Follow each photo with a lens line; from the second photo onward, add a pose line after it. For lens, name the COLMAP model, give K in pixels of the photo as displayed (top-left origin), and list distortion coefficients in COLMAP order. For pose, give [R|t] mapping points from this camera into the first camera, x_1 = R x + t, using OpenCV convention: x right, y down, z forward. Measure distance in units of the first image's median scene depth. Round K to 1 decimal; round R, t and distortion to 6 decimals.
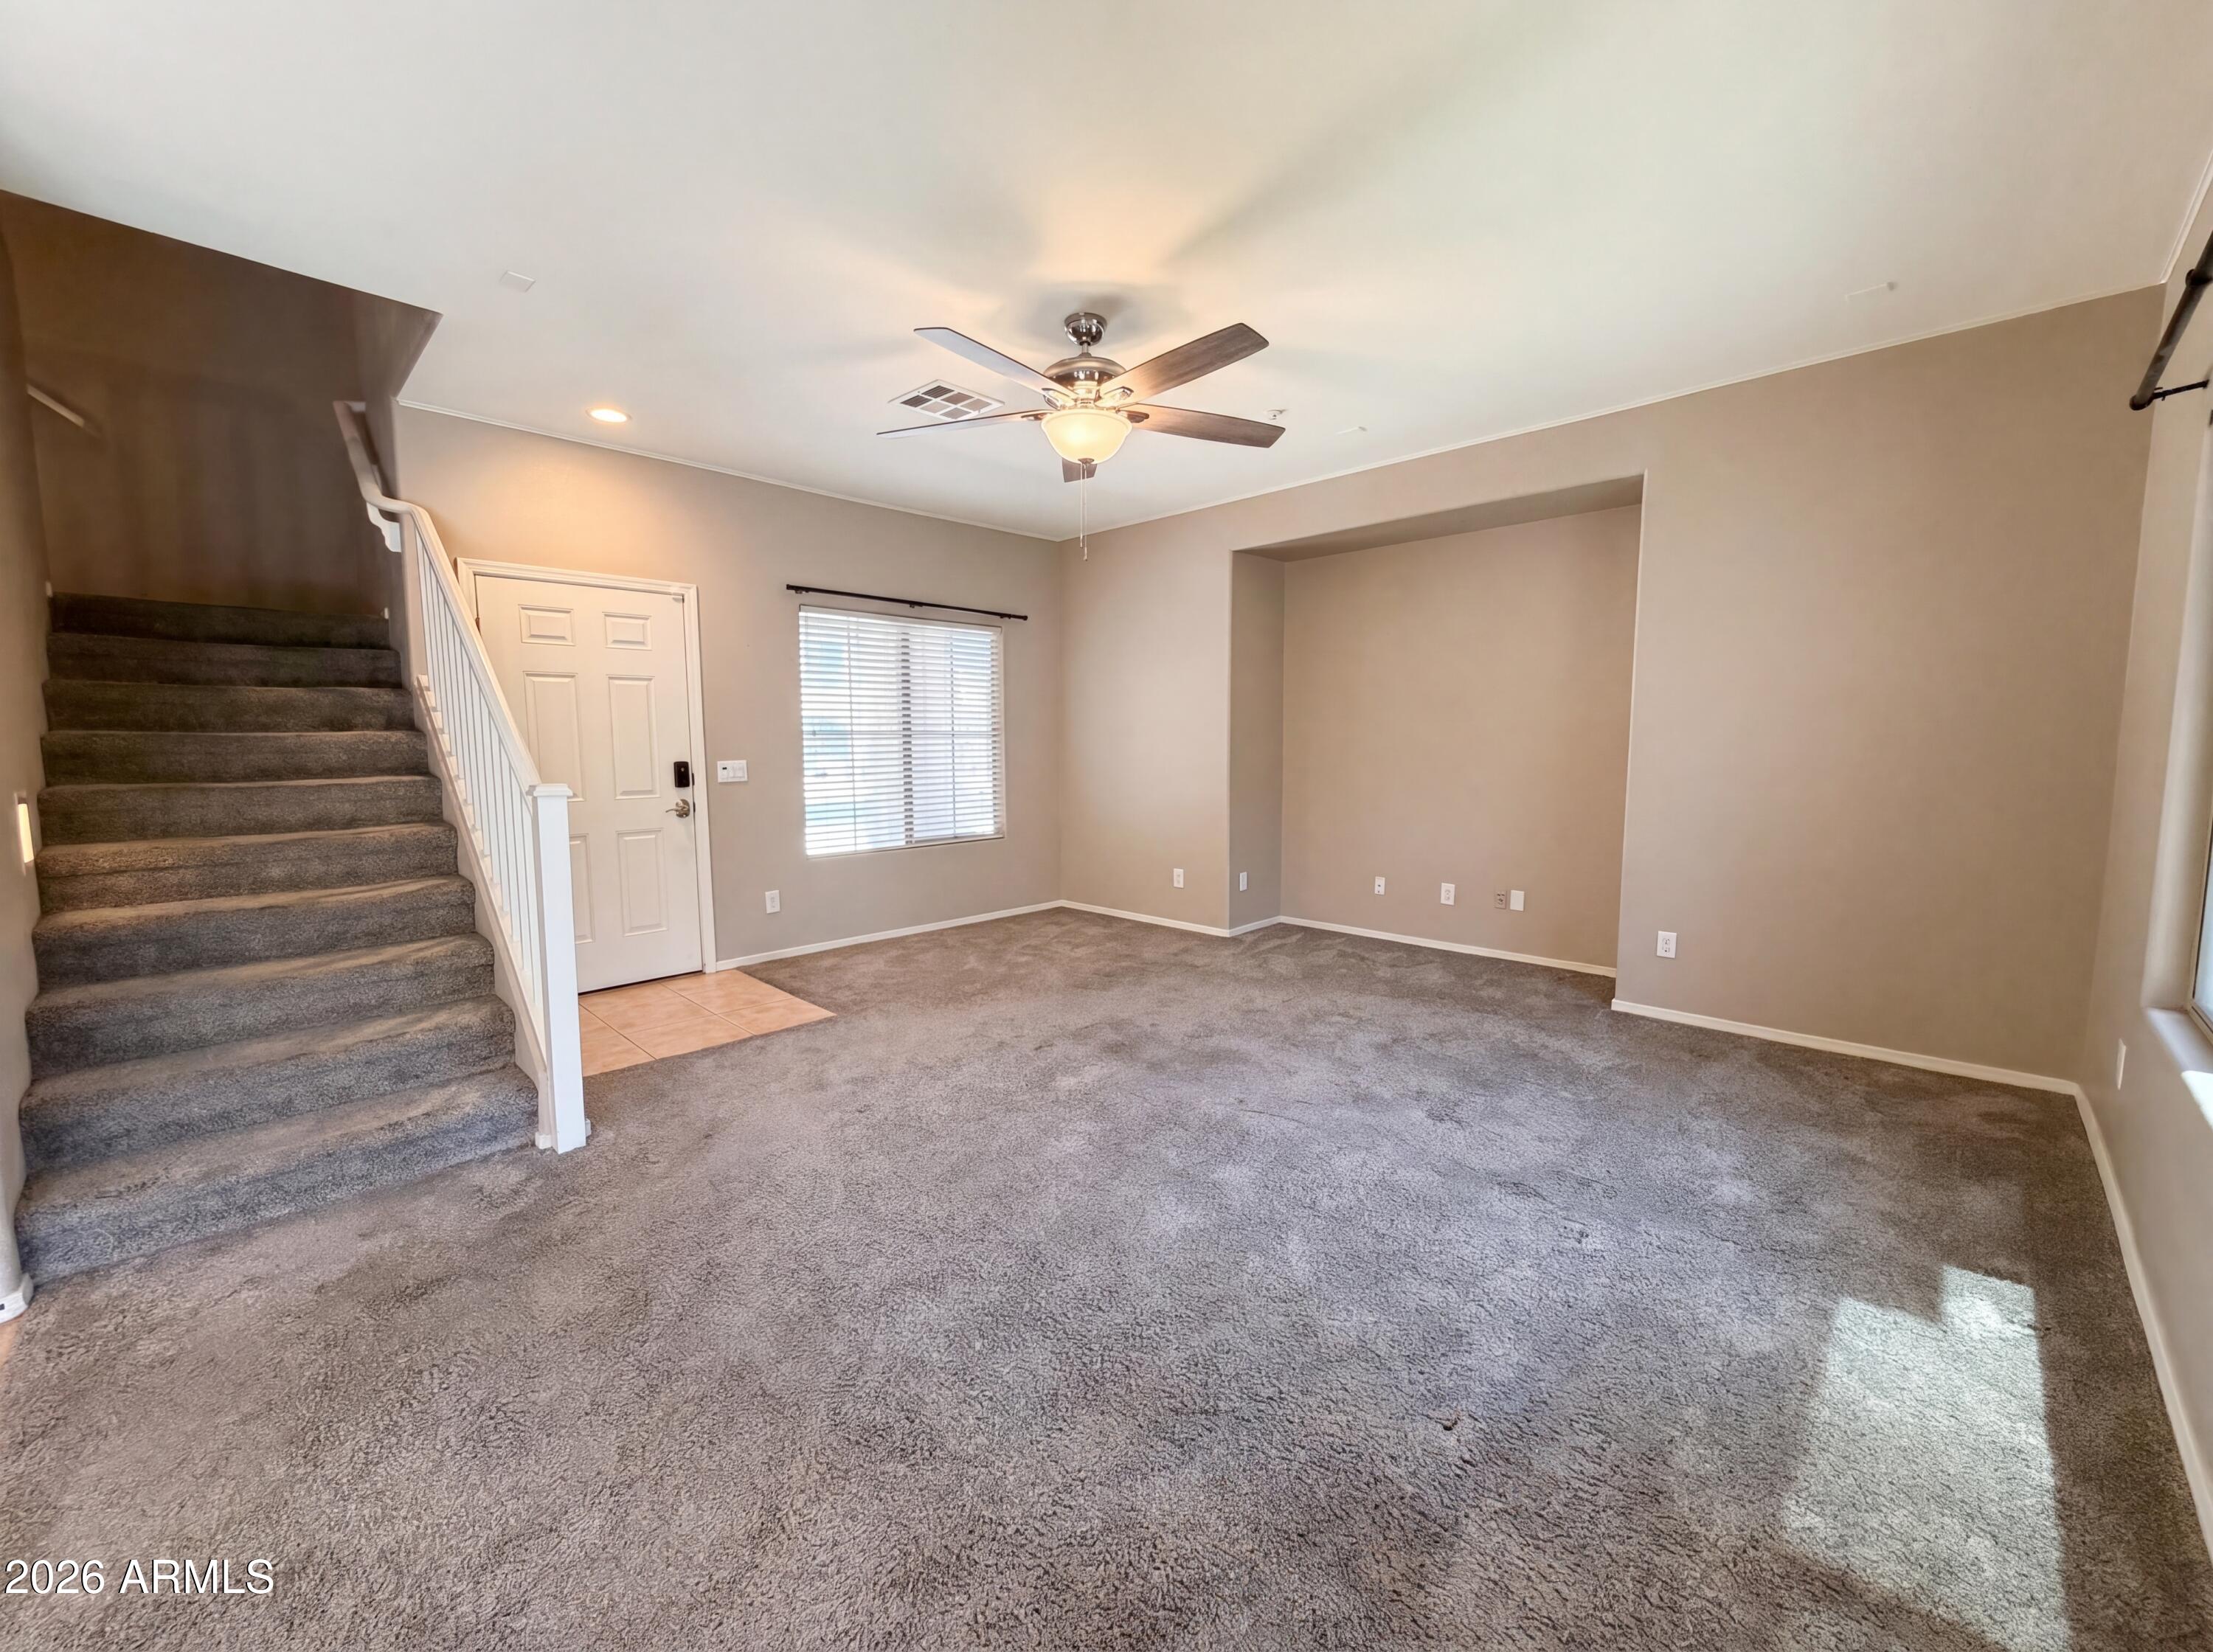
lens RADIAL K [[884.3, 0, 1106.0], [0, 884.3, 822.8], [0, 0, 1]] dist [-0.000624, 0.000012]
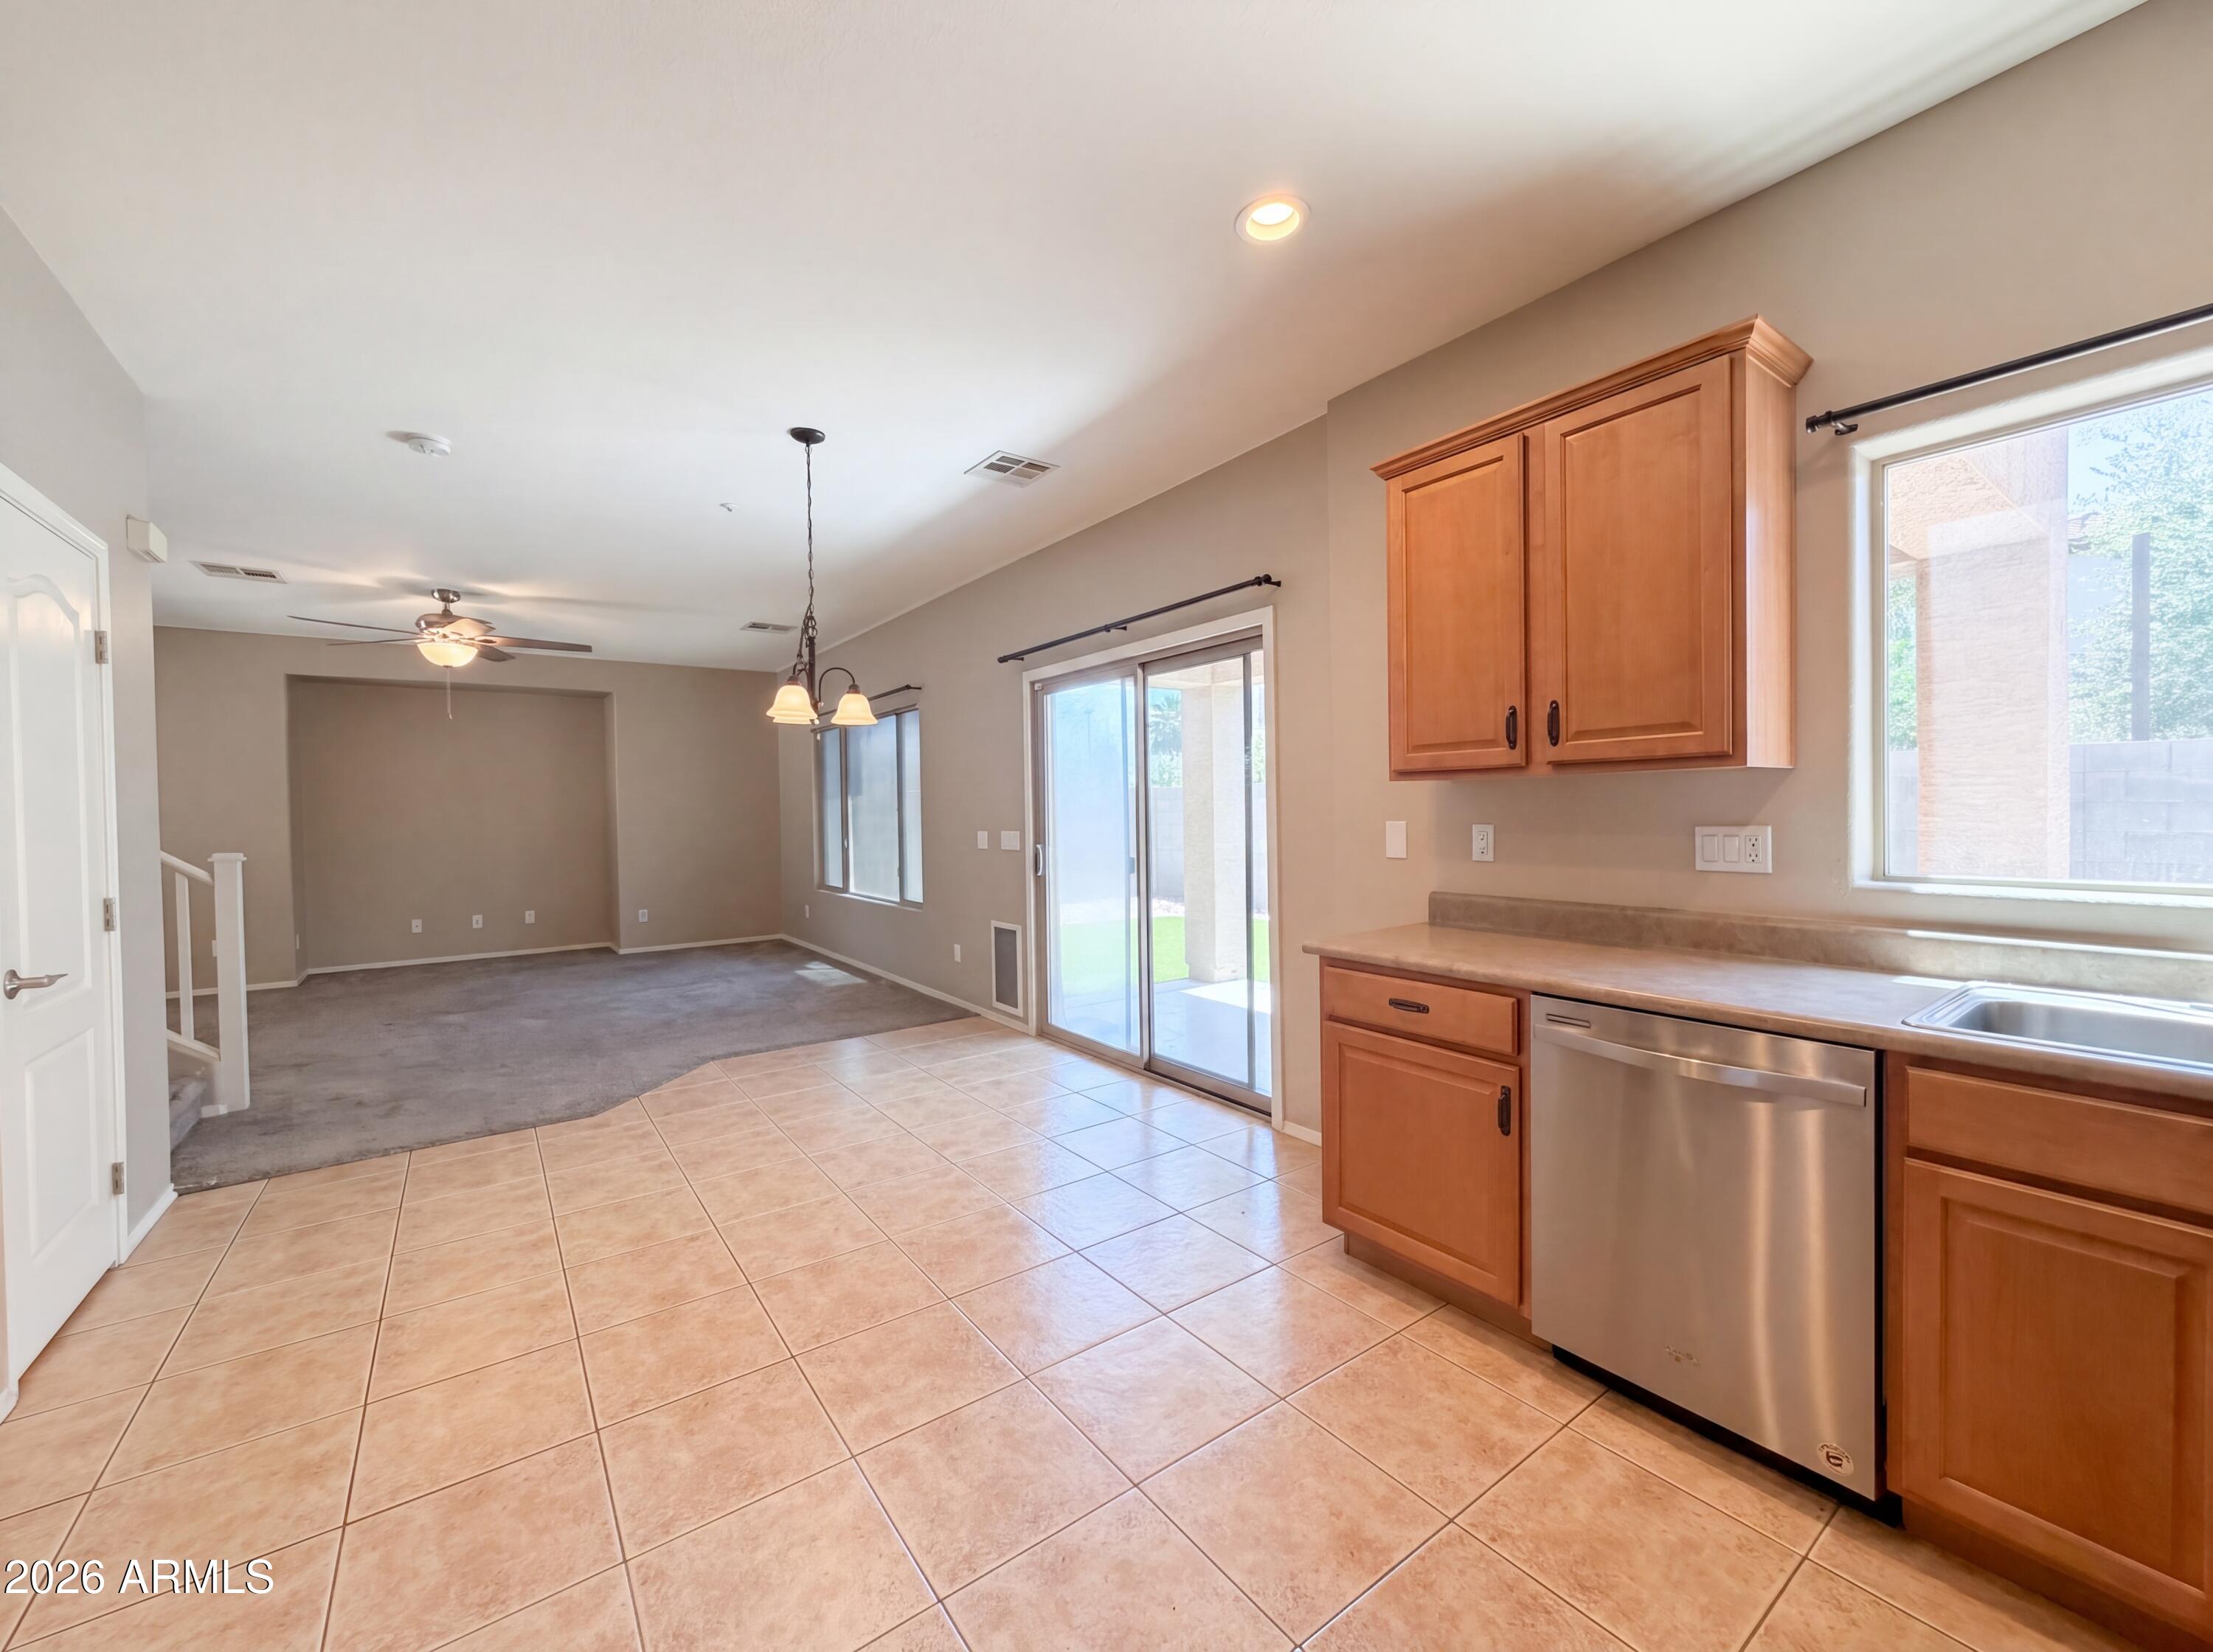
lens RADIAL K [[884.3, 0, 1106.0], [0, 884.3, 822.8], [0, 0, 1]] dist [-0.000624, 0.000012]
pose [[0.174235, -0.014160, 0.984602, -1.076561], [0.111595, 0.993739, -0.005457, 0.046440], [-0.978360, 0.110828, 0.174724, -0.403185]]
